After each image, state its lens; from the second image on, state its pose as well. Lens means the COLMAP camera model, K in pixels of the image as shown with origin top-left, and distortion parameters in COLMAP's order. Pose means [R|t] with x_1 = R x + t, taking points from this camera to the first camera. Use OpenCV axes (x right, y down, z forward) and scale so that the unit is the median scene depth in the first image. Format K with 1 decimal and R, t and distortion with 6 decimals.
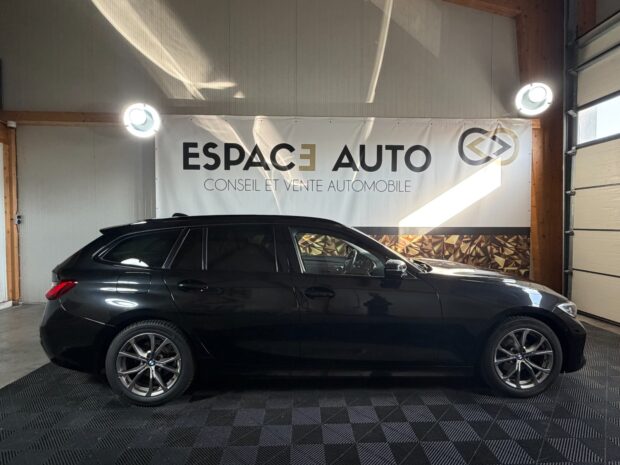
lens RADIAL K [[322.7, 0, 311.1], [0, 322.7, 229.2], [0, 0, 1]] dist [-0.003678, 0.000311]
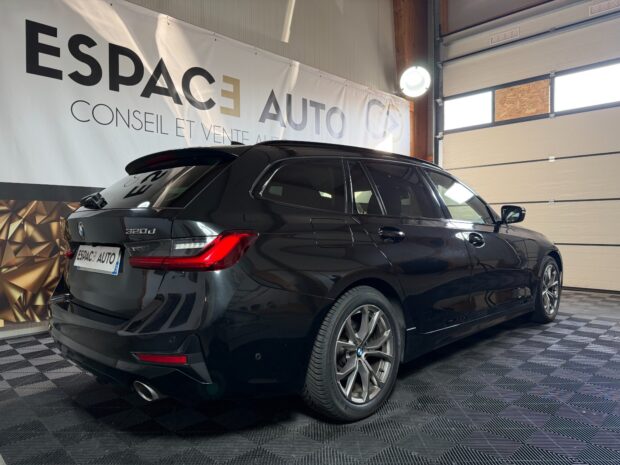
lens RADIAL K [[442.1, 0, 310.7], [0, 442.1, 229.7], [0, 0, 1]] dist [0.041609, -0.059746]
pose [[0.727003, -0.013550, 0.686501, -0.552338], [0.023348, 0.999715, -0.004993, 0.076408], [-0.686237, 0.019658, 0.727112, 0.186017]]
